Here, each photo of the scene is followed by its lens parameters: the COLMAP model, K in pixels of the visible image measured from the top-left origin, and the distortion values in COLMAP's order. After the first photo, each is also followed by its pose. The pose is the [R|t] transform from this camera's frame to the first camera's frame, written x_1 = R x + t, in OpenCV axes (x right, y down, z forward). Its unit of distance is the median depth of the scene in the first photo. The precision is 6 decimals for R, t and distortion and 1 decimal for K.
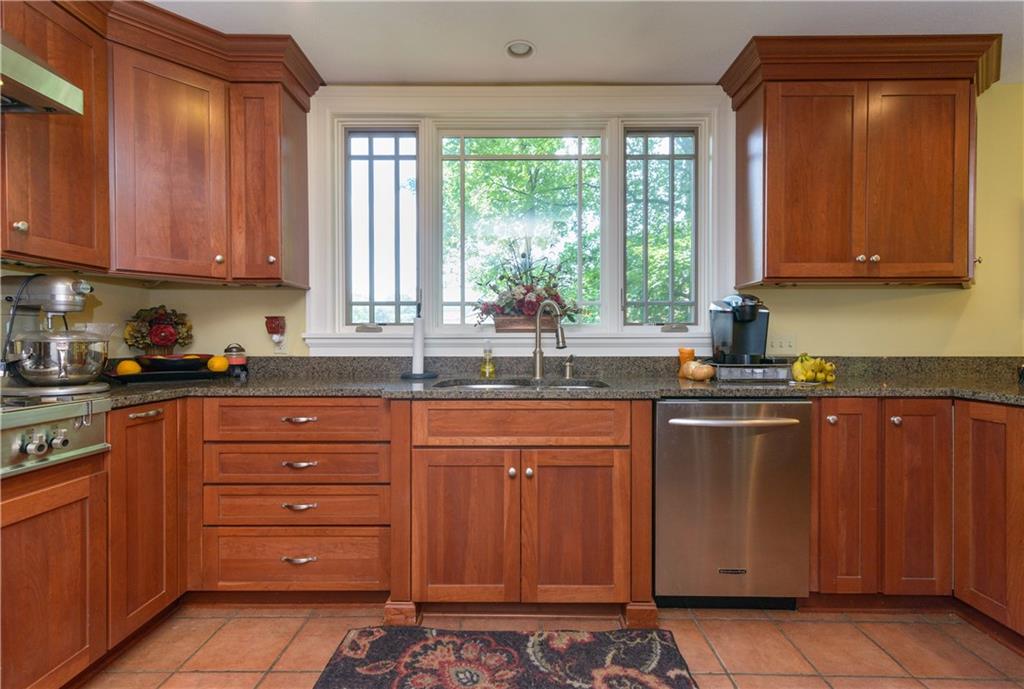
lens RADIAL K [[476.9, 0, 512.0], [0, 476.9, 344.5], [0, 0, 1]] dist [0.001563, 0.000014]
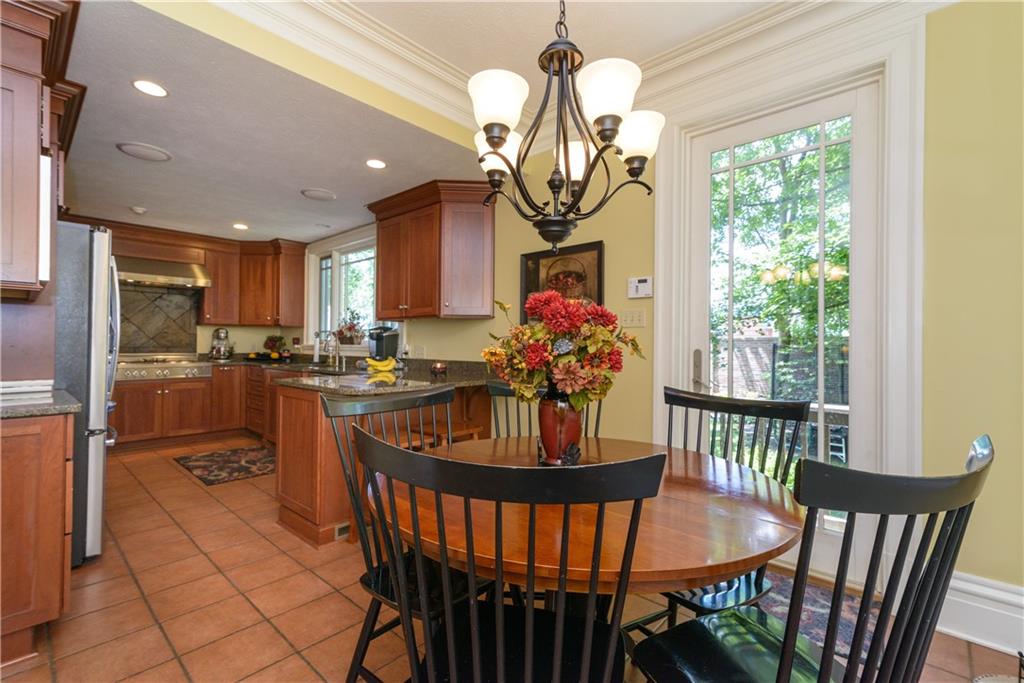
lens RADIAL K [[447.7, 0, 512.0], [0, 447.7, 341.5], [0, 0, 1]] dist [0.000762, 0.000109]
pose [[0.736289, -0.002820, -0.676661, 2.171920], [-0.012665, 0.999759, -0.017947, -0.012013], [0.676548, 0.021784, 0.736076, 0.018503]]
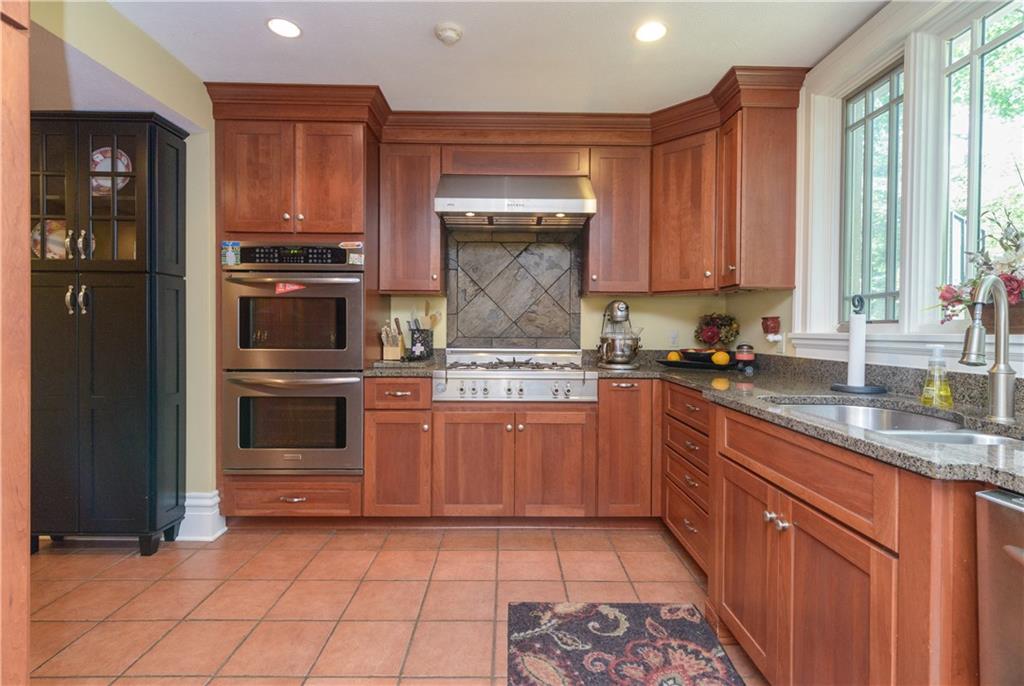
lens RADIAL K [[487.6, 0, 516.0], [0, 487.6, 335.8], [0, 0, 1]] dist [0.002662, 0.000493]
pose [[0.009621, 0.009342, -0.999910, 0.635866], [-0.017007, 0.999813, 0.009177, -0.019814], [0.999809, 0.016917, 0.009778, 0.466339]]
